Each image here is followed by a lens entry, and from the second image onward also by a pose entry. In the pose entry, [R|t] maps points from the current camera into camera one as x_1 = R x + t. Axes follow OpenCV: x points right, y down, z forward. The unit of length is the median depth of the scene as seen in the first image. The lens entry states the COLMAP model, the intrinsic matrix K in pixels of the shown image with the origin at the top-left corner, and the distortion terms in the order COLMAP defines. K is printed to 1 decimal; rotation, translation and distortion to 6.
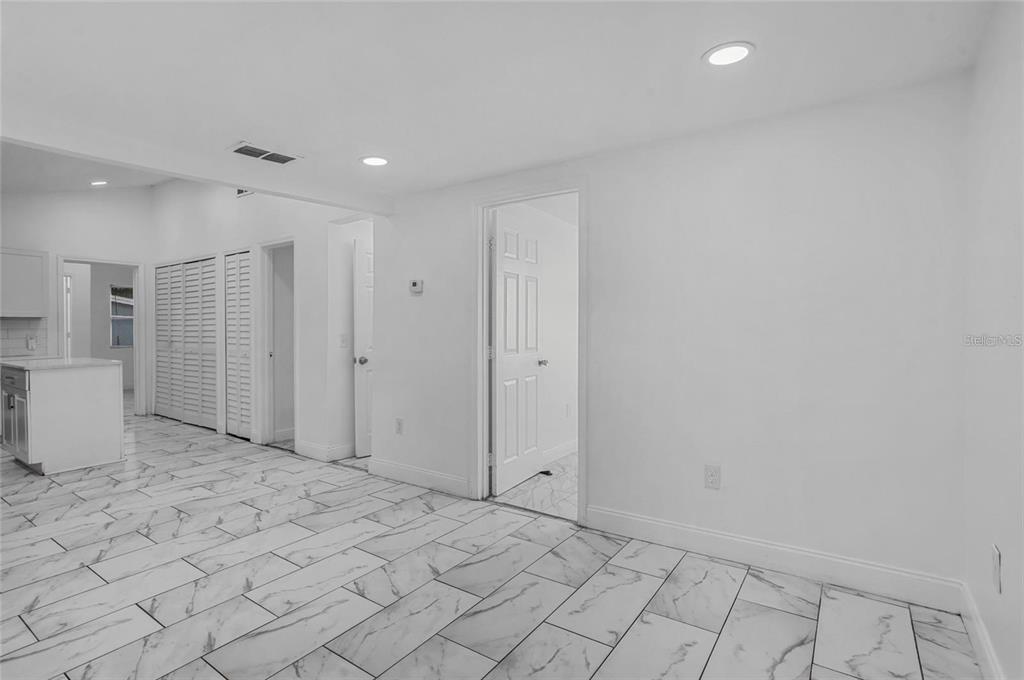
lens RADIAL K [[503.5, 0, 511.6], [0, 503.5, 332.9], [0, 0, 1]] dist [-0.054424, 0.034398]
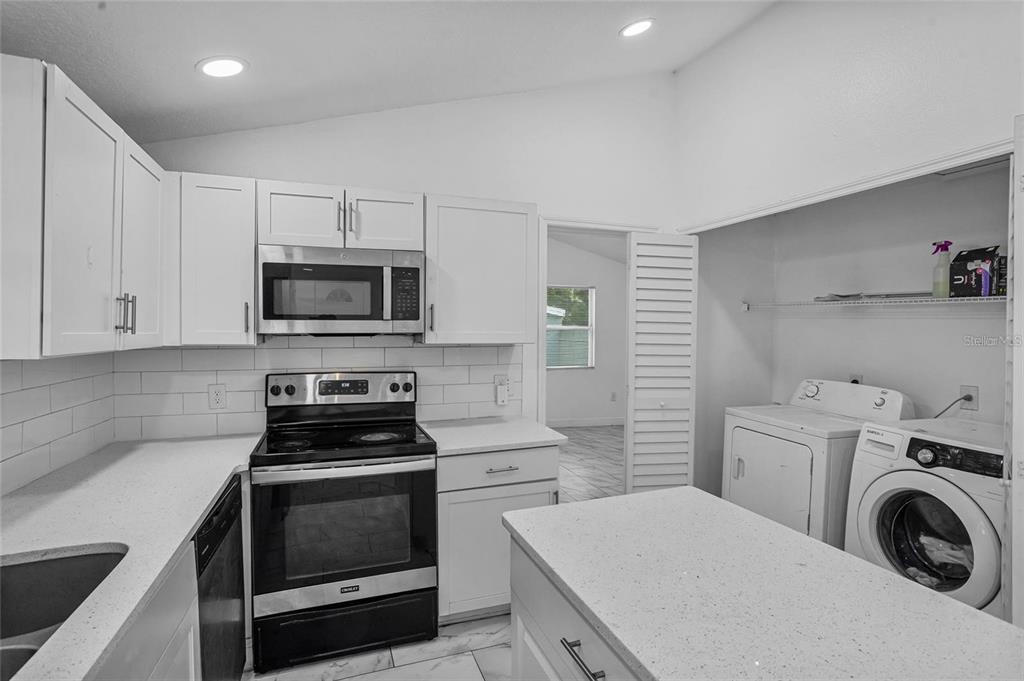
lens RADIAL K [[513.6, 0, 514.0], [0, 513.6, 342.3], [0, 0, 1]] dist [-0.058701, 0.034104]
pose [[0.821308, 0.019438, -0.570153, -1.341447], [-0.011999, 0.999787, 0.016801, -0.080041], [0.570358, -0.006957, 0.821367, 1.164118]]
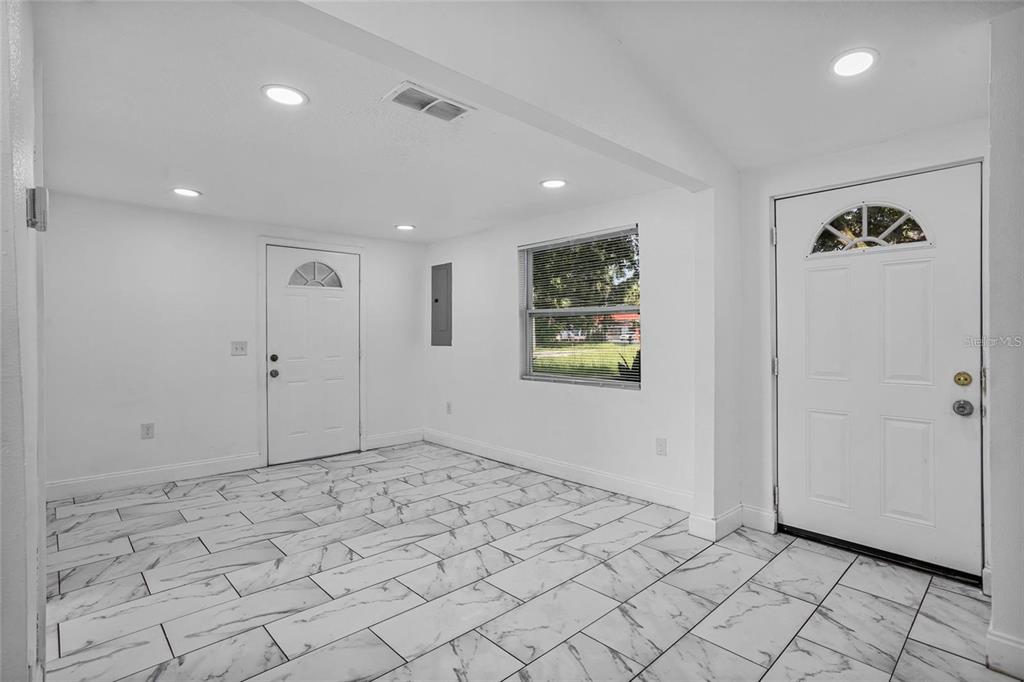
lens RADIAL K [[503.5, 0, 511.6], [0, 503.5, 333.9], [0, 0, 1]] dist [-0.054424, 0.034398]
pose [[-0.978825, 0.007723, 0.204552, -0.743734], [0.009936, 0.999903, 0.009793, -0.015596], [-0.204457, 0.011618, -0.978807, 1.660103]]
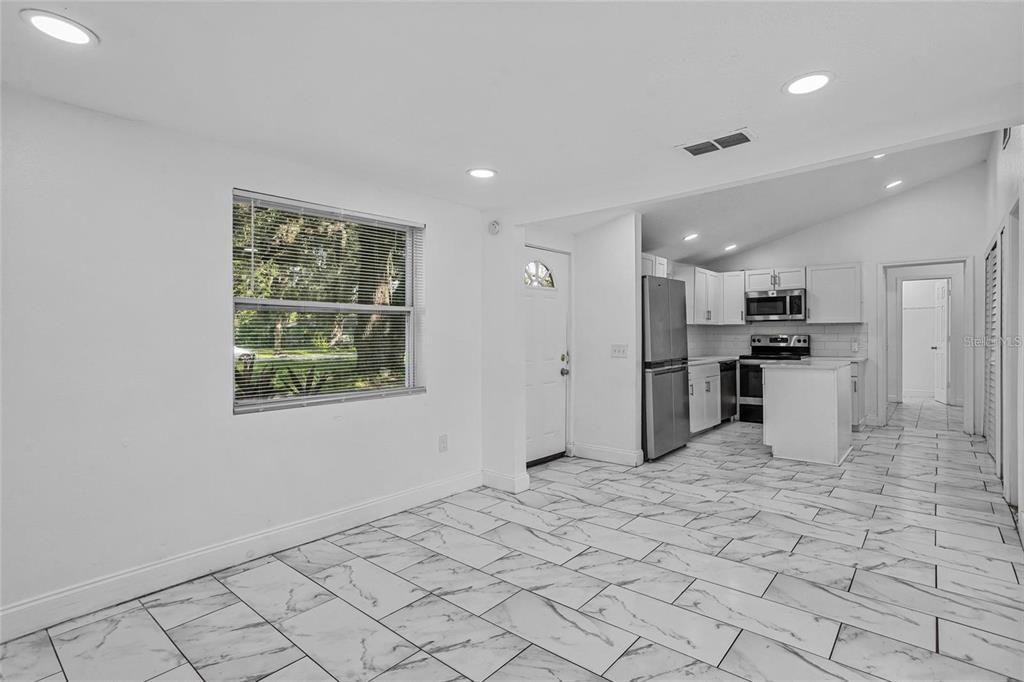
lens RADIAL K [[503.5, 0, 511.6], [0, 503.5, 333.9], [0, 0, 1]] dist [-0.054424, 0.034398]
pose [[-0.102592, 0.003682, -0.994717, 0.430190], [-0.005205, 0.999977, 0.004238, -0.013688], [0.994710, 0.005613, -0.102570, 0.696153]]
